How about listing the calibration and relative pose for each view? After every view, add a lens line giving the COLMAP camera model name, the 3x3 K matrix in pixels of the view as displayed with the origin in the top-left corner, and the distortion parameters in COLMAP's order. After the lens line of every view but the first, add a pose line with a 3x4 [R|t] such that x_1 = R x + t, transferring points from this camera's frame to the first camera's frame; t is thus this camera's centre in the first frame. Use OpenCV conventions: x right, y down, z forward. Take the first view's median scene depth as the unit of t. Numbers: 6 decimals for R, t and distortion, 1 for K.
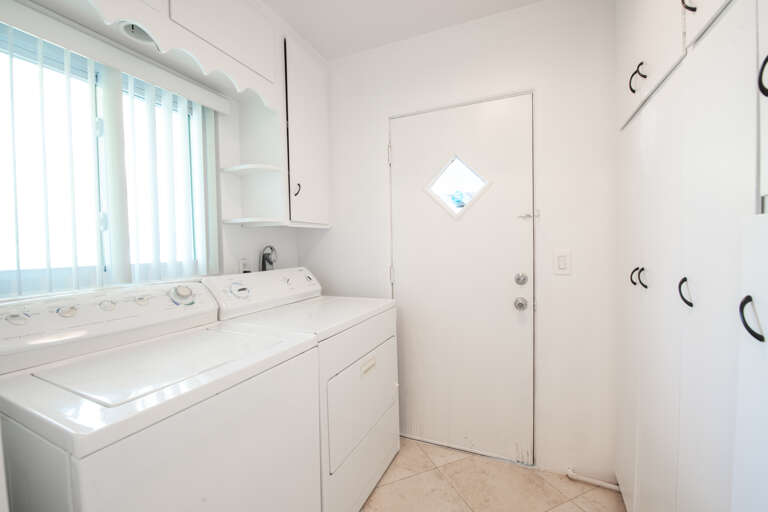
lens RADIAL K [[312.9, 0, 382.5], [0, 312.9, 251.6], [0, 0, 1]] dist [-0.003053, -0.000264]
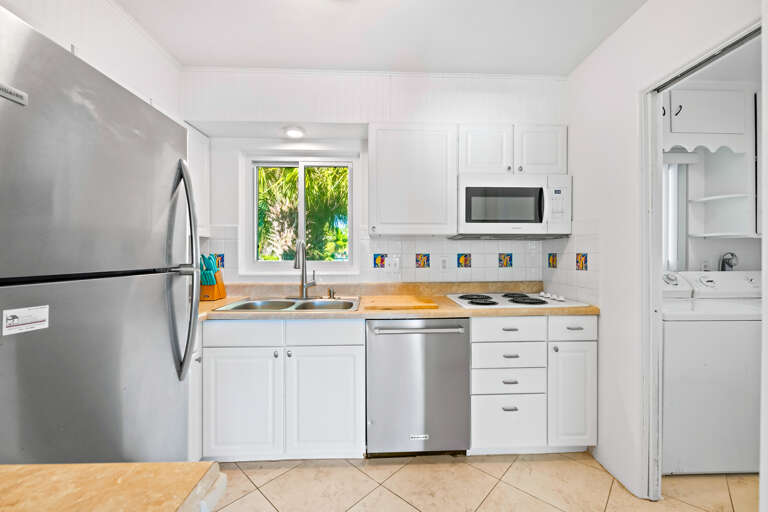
lens RADIAL K [[312.9, 0, 381.0], [0, 312.9, 253.5], [0, 0, 1]] dist [-0.003053, -0.000264]
pose [[0.455527, 0.023626, -0.889908, 0.150595], [-0.031801, 0.999442, 0.010256, 0.020548], [0.889654, 0.023628, 0.456024, -1.003287]]
